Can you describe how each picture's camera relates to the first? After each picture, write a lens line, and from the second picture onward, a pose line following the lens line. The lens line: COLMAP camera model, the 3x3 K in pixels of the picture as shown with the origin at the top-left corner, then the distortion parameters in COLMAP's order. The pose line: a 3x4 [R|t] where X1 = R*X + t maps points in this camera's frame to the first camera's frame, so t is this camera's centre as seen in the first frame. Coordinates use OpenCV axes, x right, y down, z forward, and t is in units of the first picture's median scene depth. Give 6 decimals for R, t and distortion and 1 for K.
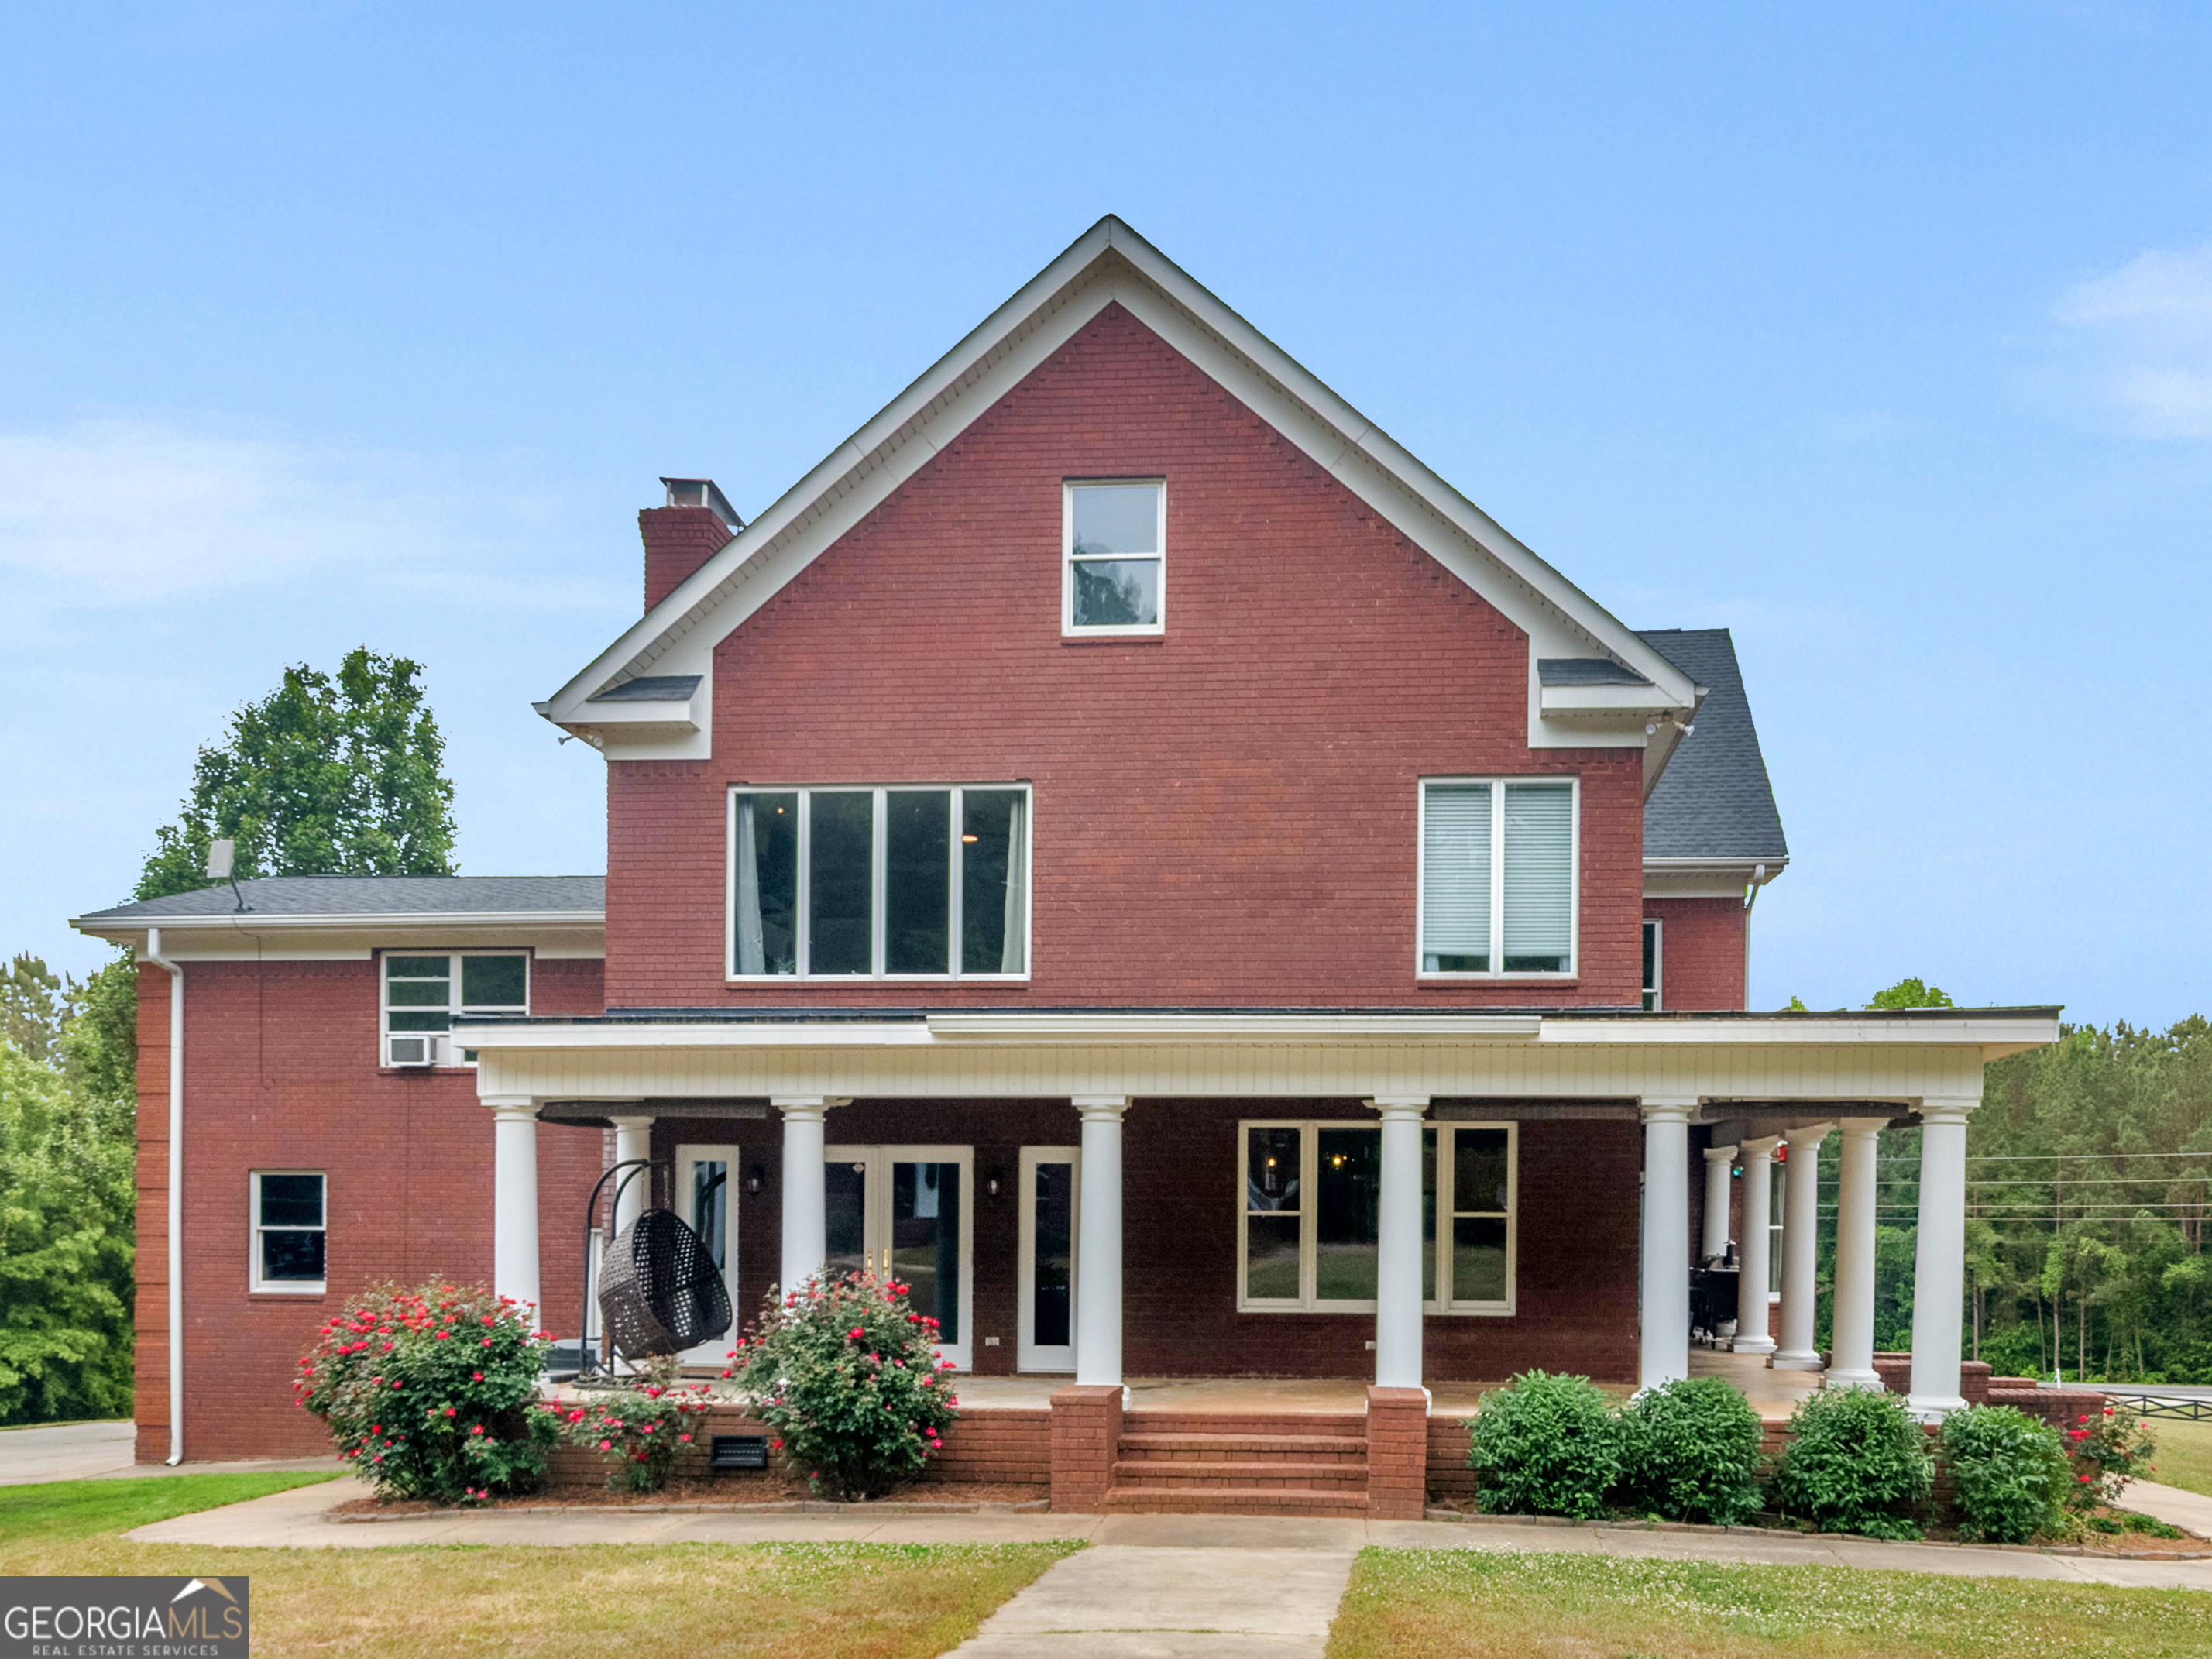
lens RADIAL K [[1263.9, 0, 1105.1], [0, 1263.9, 910.0], [0, 0, 1]] dist [-0.011485, -0.001218]
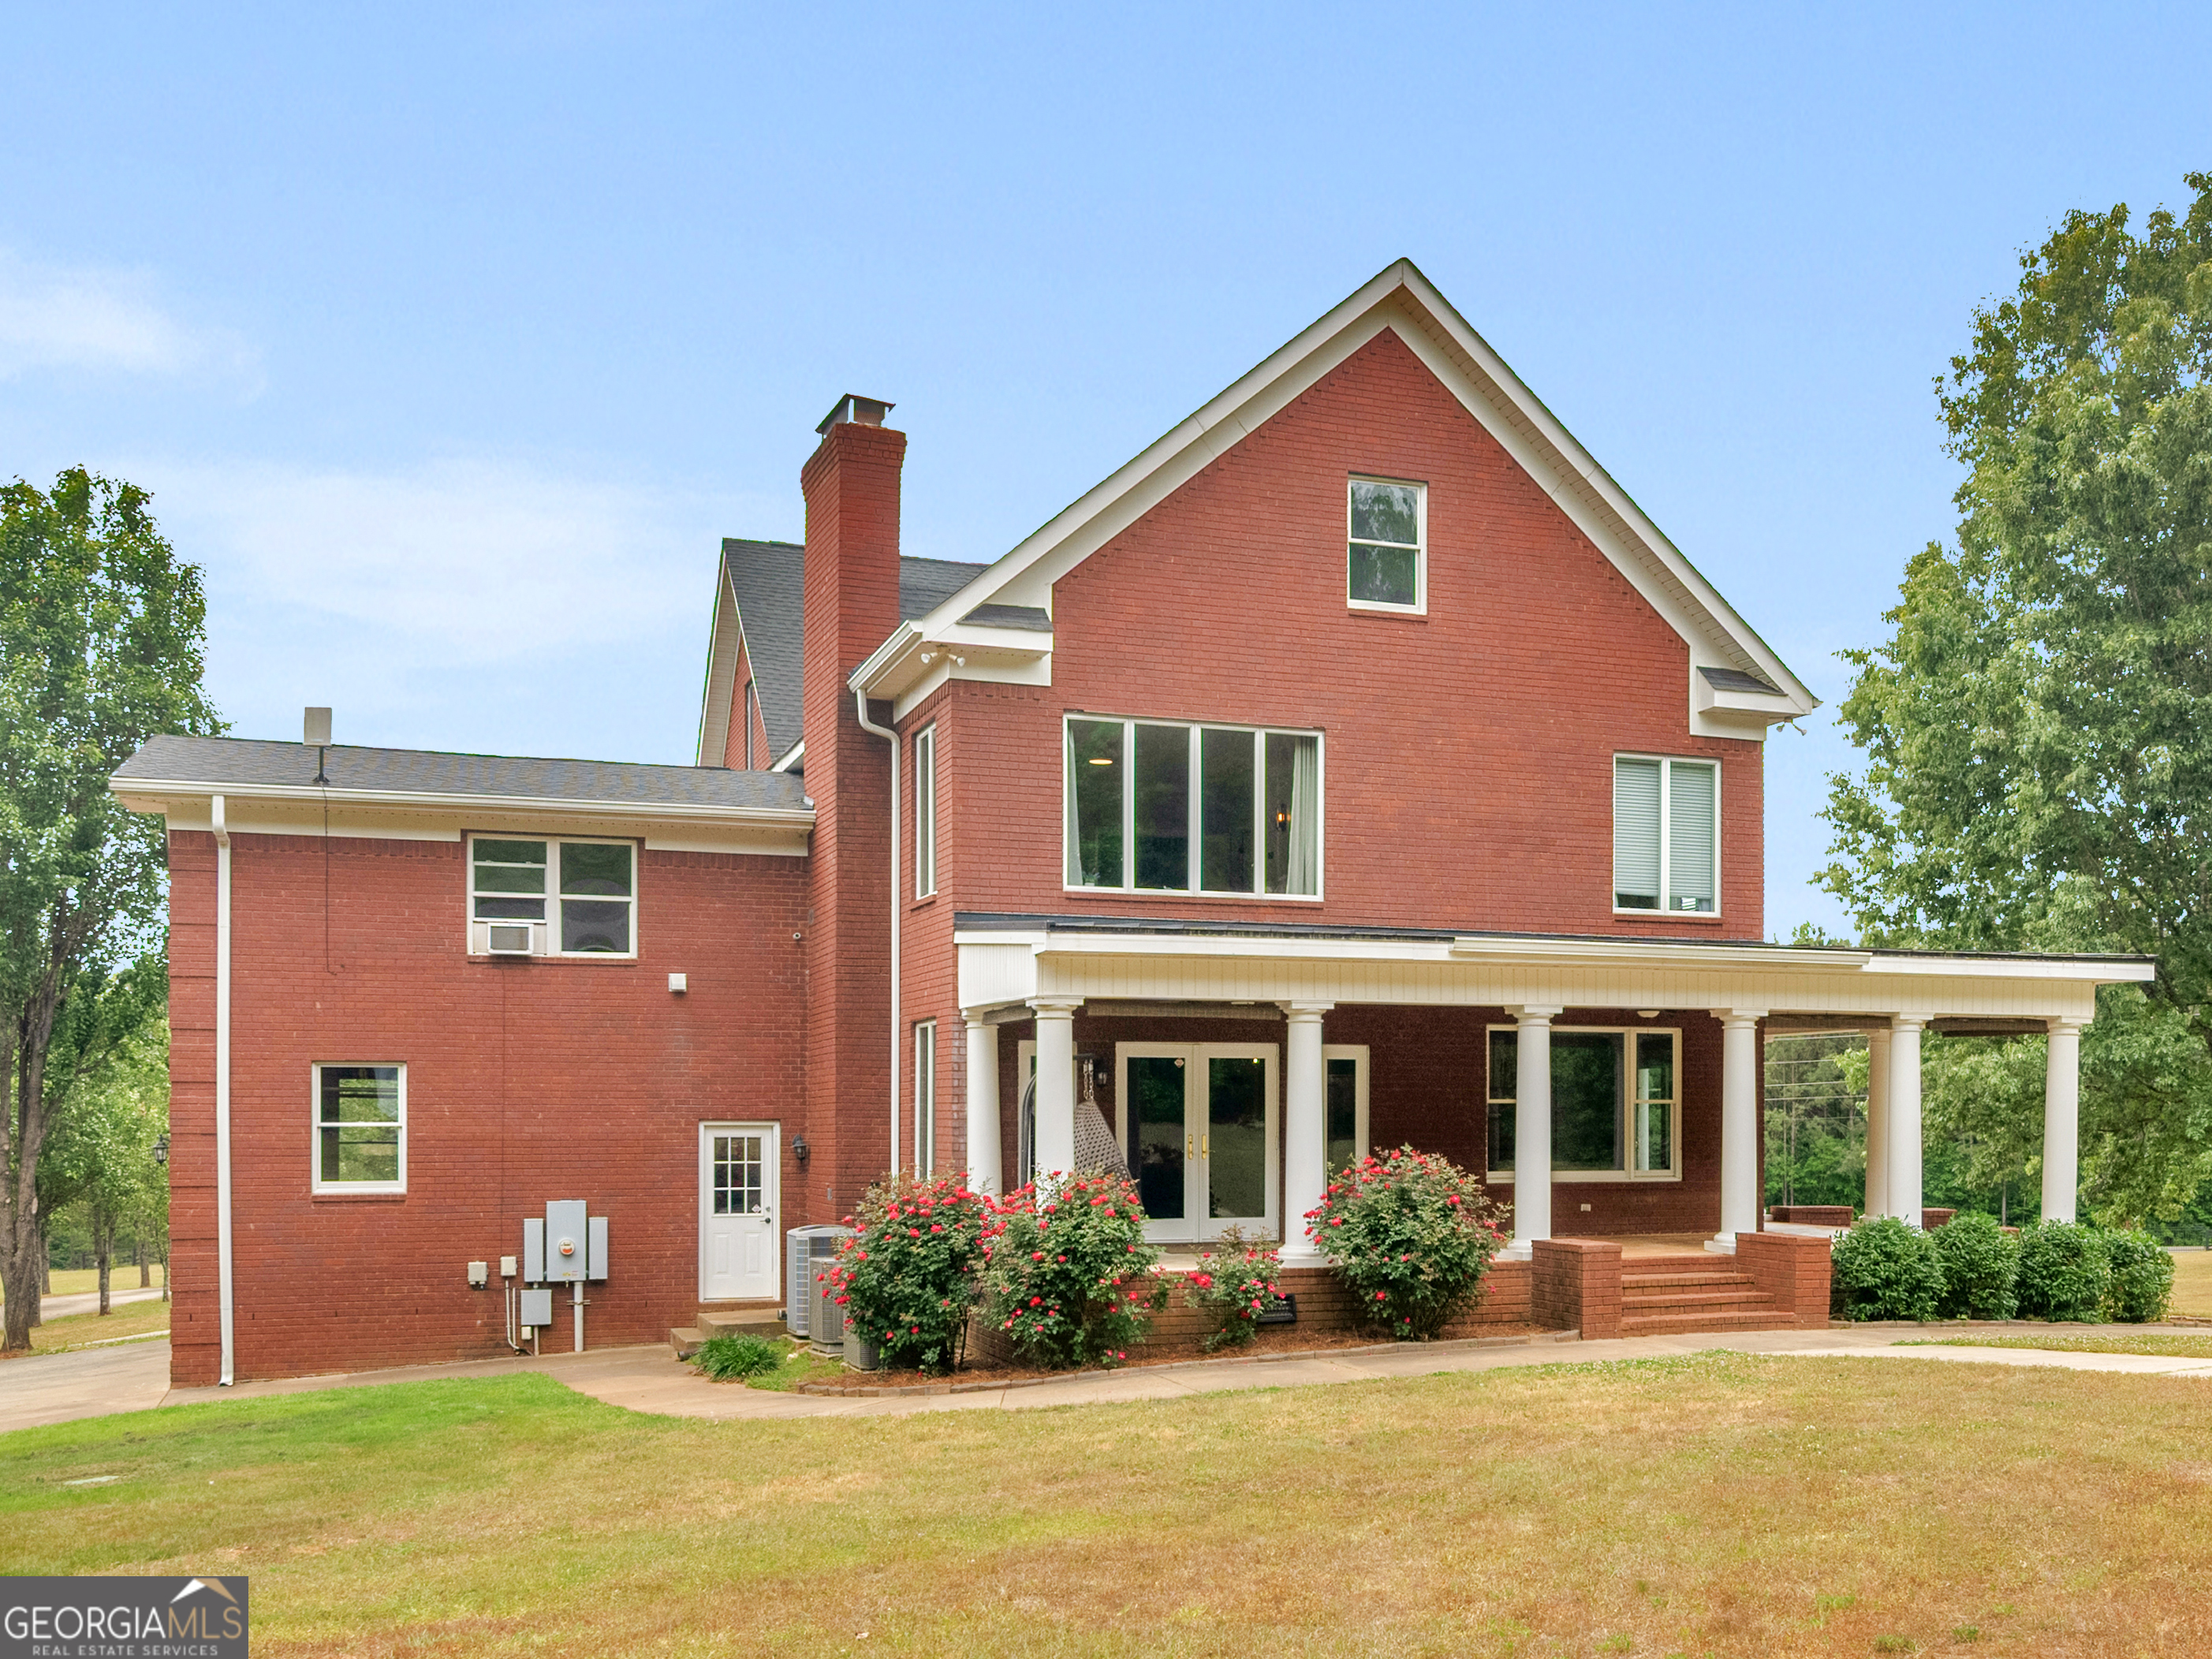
lens RADIAL K [[1205.1, 0, 1111.5], [0, 1205.1, 807.1], [0, 0, 1]] dist [-0.003800, -0.007039]
pose [[0.962766, 0.061046, 0.263353, -0.532780], [-0.058878, 0.998135, -0.016124, -0.001721], [-0.263846, 0.000018, 0.964565, -0.017337]]
